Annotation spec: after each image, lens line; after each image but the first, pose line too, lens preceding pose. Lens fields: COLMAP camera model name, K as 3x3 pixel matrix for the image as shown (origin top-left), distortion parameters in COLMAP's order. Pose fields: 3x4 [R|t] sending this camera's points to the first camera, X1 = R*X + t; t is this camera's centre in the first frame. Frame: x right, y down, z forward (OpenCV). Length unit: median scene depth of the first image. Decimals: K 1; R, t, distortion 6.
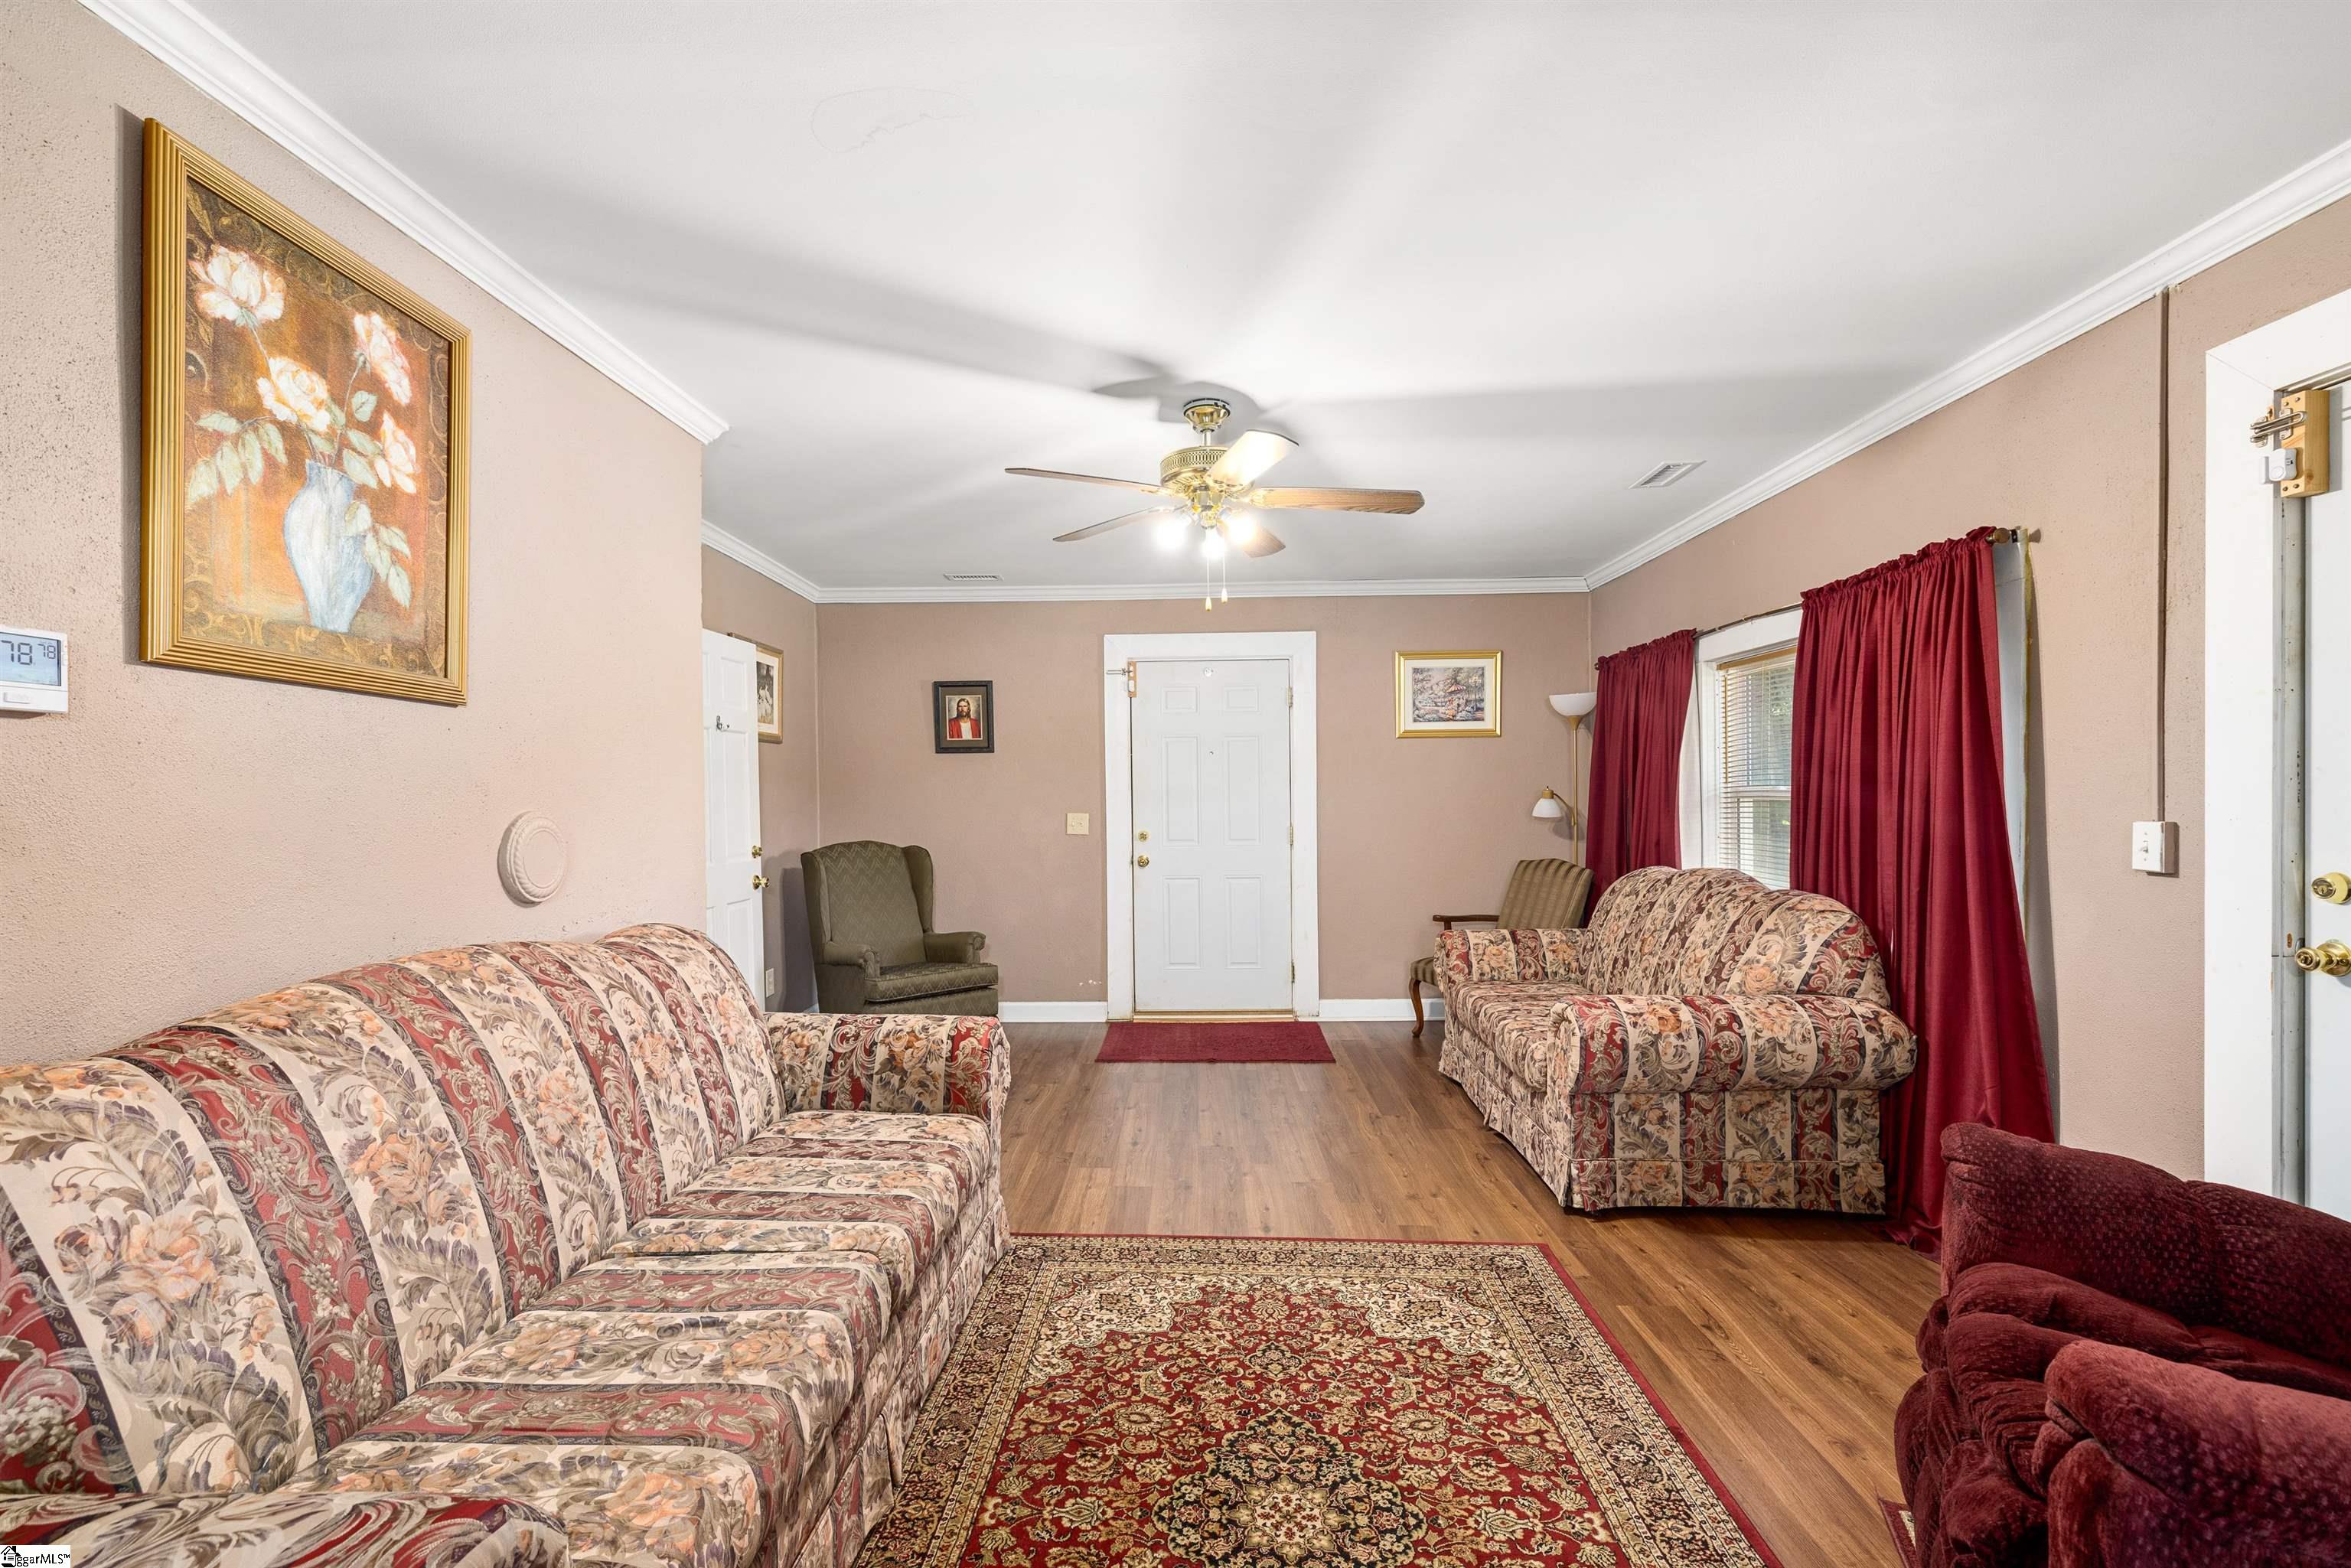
lens RADIAL K [[994.8, 0, 1145.8], [0, 994.8, 805.3], [0, 0, 1]] dist [-0.003385, 0.000087]
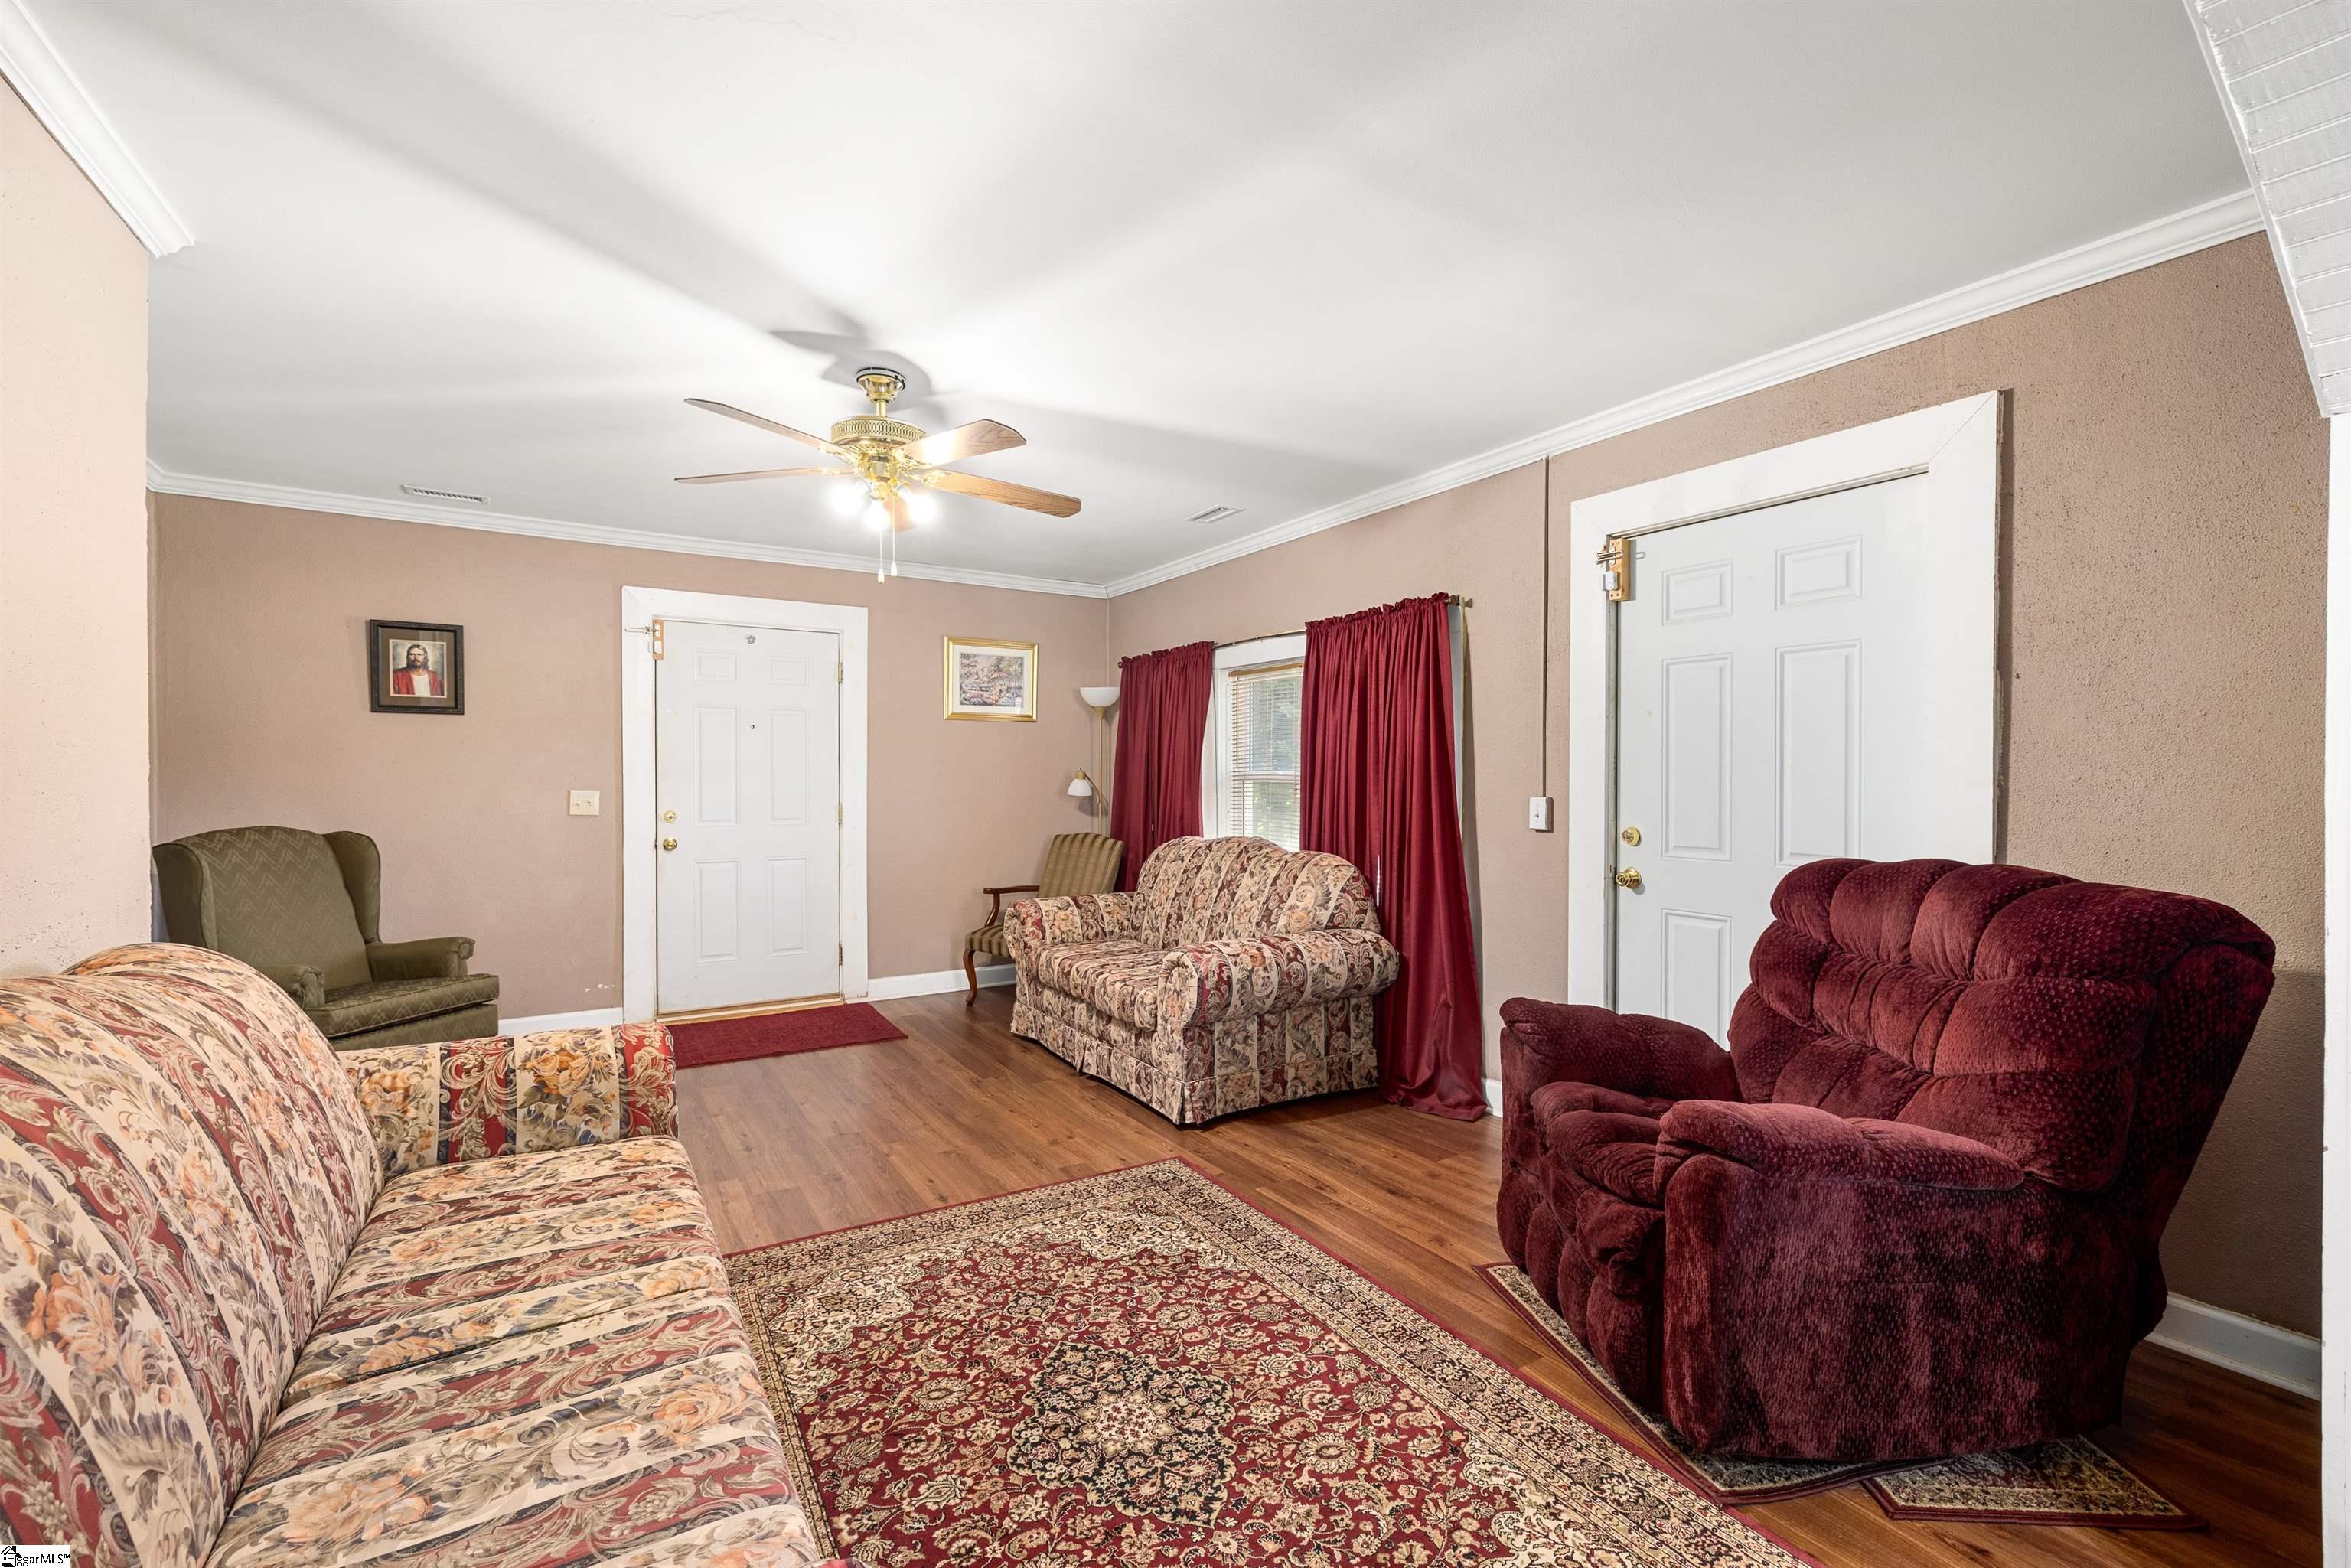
lens RADIAL K [[994.8, 0, 1162.6], [0, 994.8, 776.9], [0, 0, 1]] dist [-0.003385, 0.000087]
pose [[0.828817, 0.012514, 0.559380, -0.308876], [-0.007331, 0.999907, -0.011508, 0.006351], [-0.559472, 0.005437, 0.828831, 0.036234]]
